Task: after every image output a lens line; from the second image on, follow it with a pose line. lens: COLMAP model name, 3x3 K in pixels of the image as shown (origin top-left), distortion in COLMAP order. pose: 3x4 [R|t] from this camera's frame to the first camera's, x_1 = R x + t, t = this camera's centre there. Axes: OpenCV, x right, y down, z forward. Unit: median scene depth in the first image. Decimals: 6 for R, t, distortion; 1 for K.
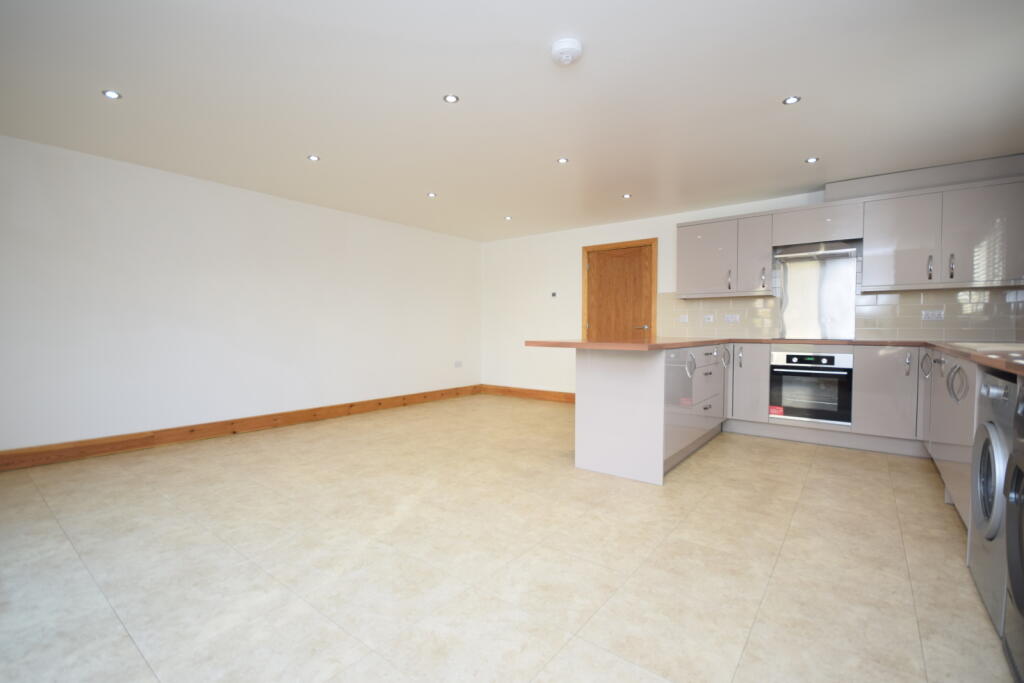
lens RADIAL K [[447.4, 0, 513.7], [0, 447.4, 343.1], [0, 0, 1]] dist [0.002534, -0.011530]
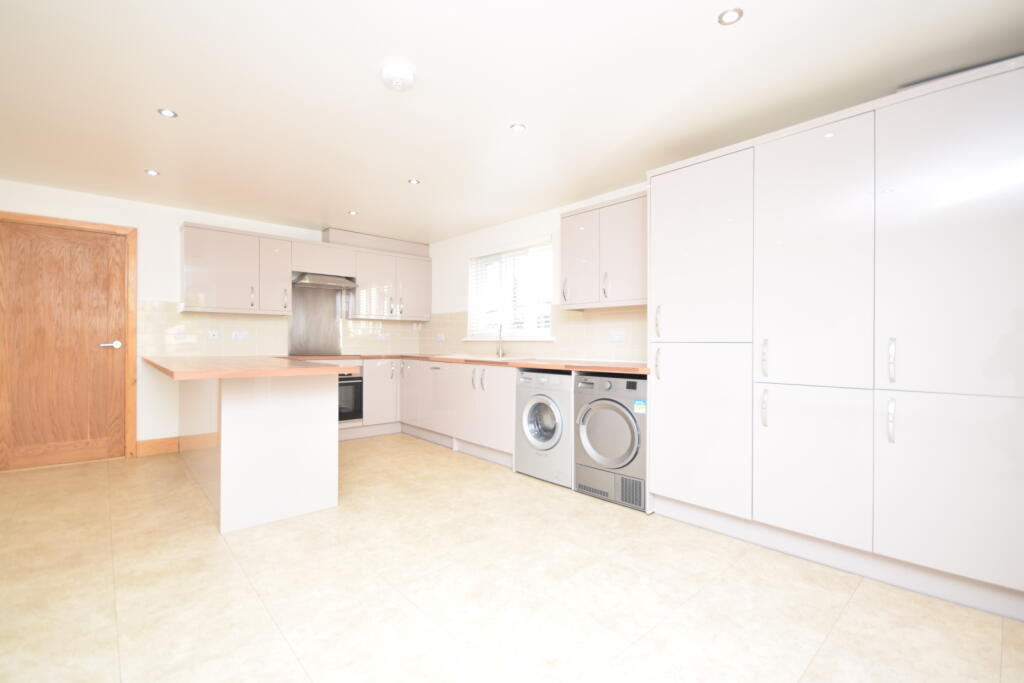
lens RADIAL K [[447.4, 0, 513.7], [0, 447.4, 343.1], [0, 0, 1]] dist [0.002534, -0.011530]
pose [[0.171222, -0.001279, 0.985232, -0.486734], [0.026288, 0.999649, -0.003271, -0.027986], [-0.984882, 0.026460, 0.171196, 0.353336]]
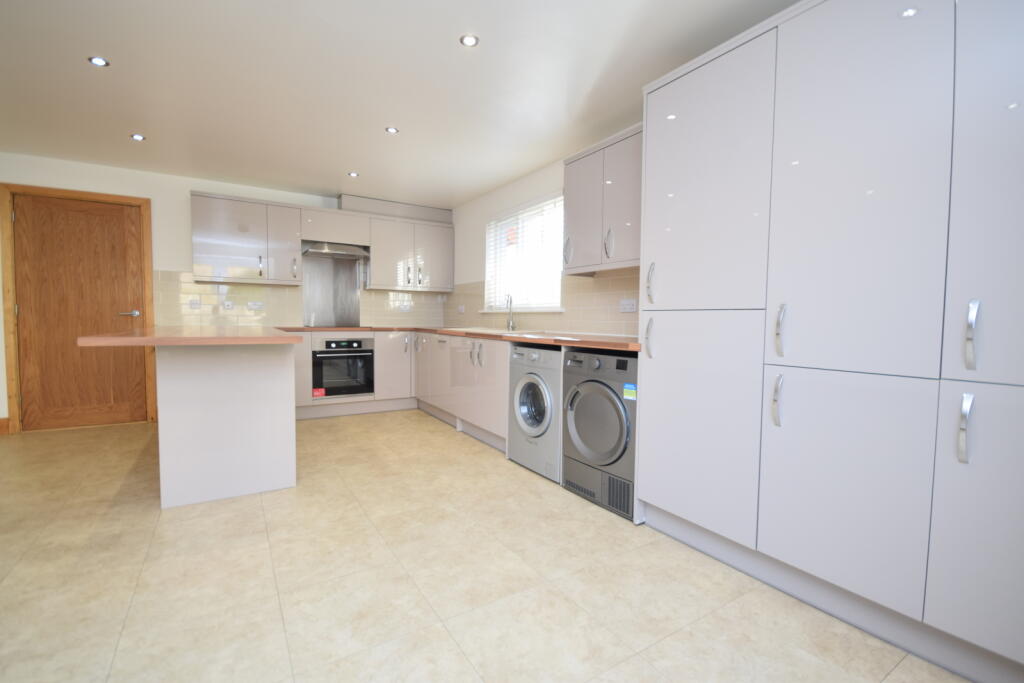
lens RADIAL K [[447.4, 0, 513.7], [0, 447.4, 343.1], [0, 0, 1]] dist [0.002534, -0.011530]
pose [[0.339295, -0.047794, 0.939465, -0.310938], [0.017711, 0.998856, 0.044419, -0.011320], [-0.940513, 0.001568, 0.339753, 0.208429]]
